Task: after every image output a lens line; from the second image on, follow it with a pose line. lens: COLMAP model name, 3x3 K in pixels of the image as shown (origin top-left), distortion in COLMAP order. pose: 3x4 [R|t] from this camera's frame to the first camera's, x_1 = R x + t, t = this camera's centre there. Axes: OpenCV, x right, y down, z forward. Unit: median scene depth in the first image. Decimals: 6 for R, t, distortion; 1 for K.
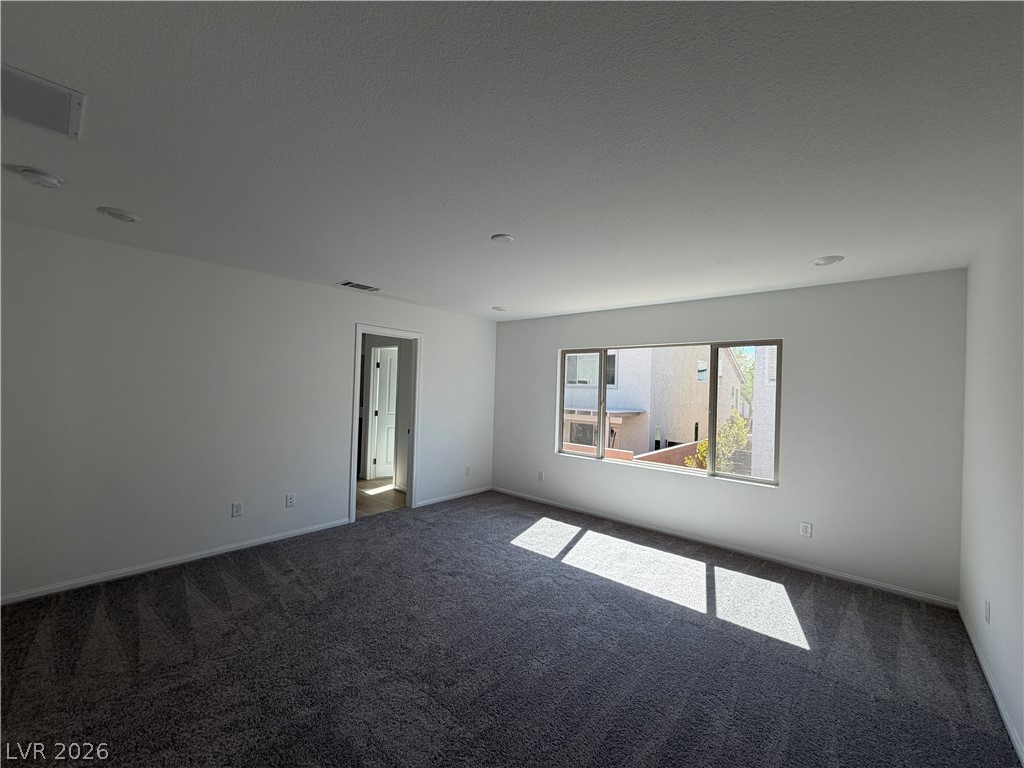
lens RADIAL K [[410.2, 0, 513.4], [0, 410.2, 383.3], [0, 0, 1]] dist [-0.003852, -0.000401]
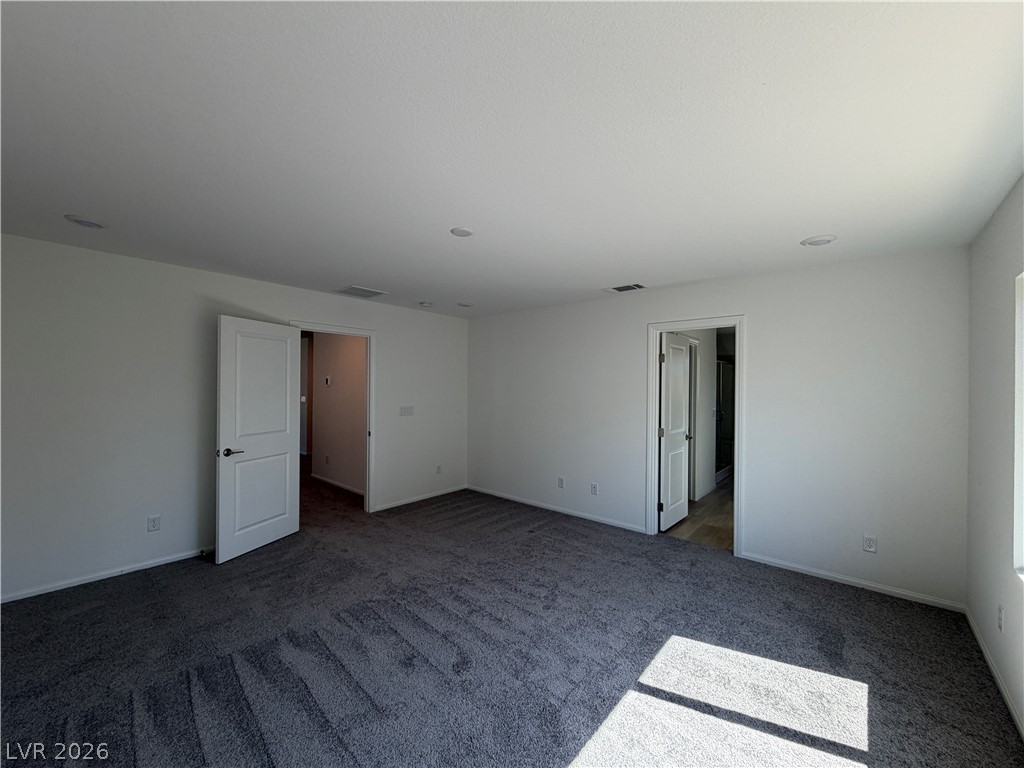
lens RADIAL K [[410.2, 0, 513.5], [0, 410.2, 383.6], [0, 0, 1]] dist [-0.003852, -0.000401]
pose [[0.020351, -0.031353, -0.999301, 0.702360], [0.000689, 0.999508, -0.031346, 0.024125], [0.999793, -0.000051, 0.020362, 0.826533]]
